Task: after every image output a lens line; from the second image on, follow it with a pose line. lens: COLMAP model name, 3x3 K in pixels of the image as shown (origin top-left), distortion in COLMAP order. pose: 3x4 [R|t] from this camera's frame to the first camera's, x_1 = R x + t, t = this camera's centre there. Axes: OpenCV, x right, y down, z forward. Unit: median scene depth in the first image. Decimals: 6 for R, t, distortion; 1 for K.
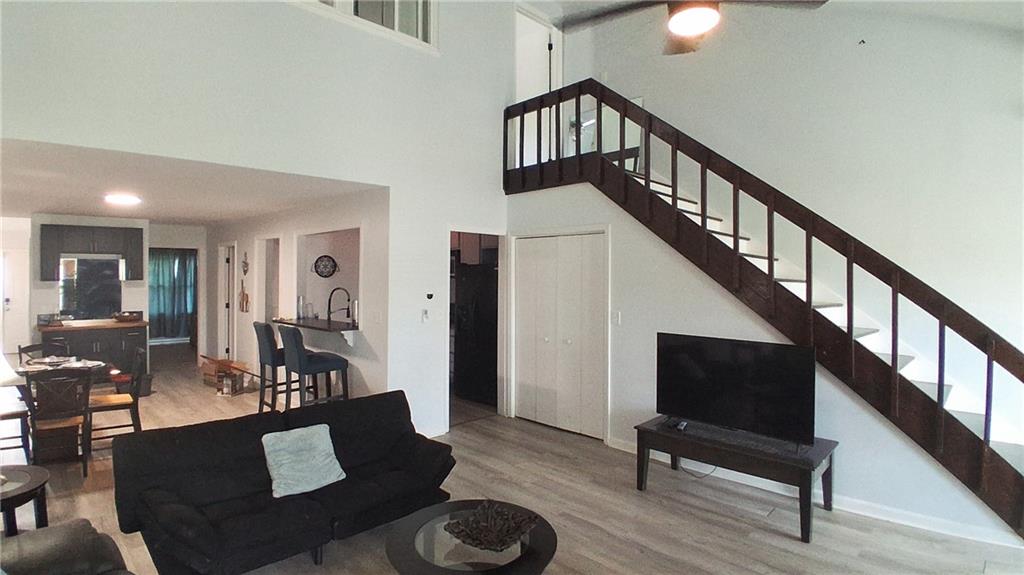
lens RADIAL K [[526.9, 0, 510.4], [0, 526.9, 281.5], [0, 0, 1]] dist [-0.022391, -0.002673]
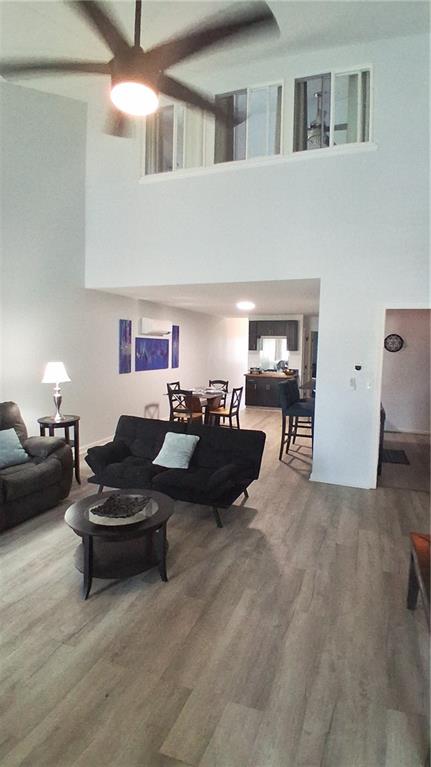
lens RADIAL K [[394.7, 0, 212.5], [0, 394.7, 381.6], [0, 0, 1]] dist [-0.022391, -0.002673]
pose [[0.398023, 0.089964, -0.912954, 0.555549], [-0.031131, 0.995931, 0.084569, -0.004746], [0.916847, -0.005239, 0.399204, 0.390191]]
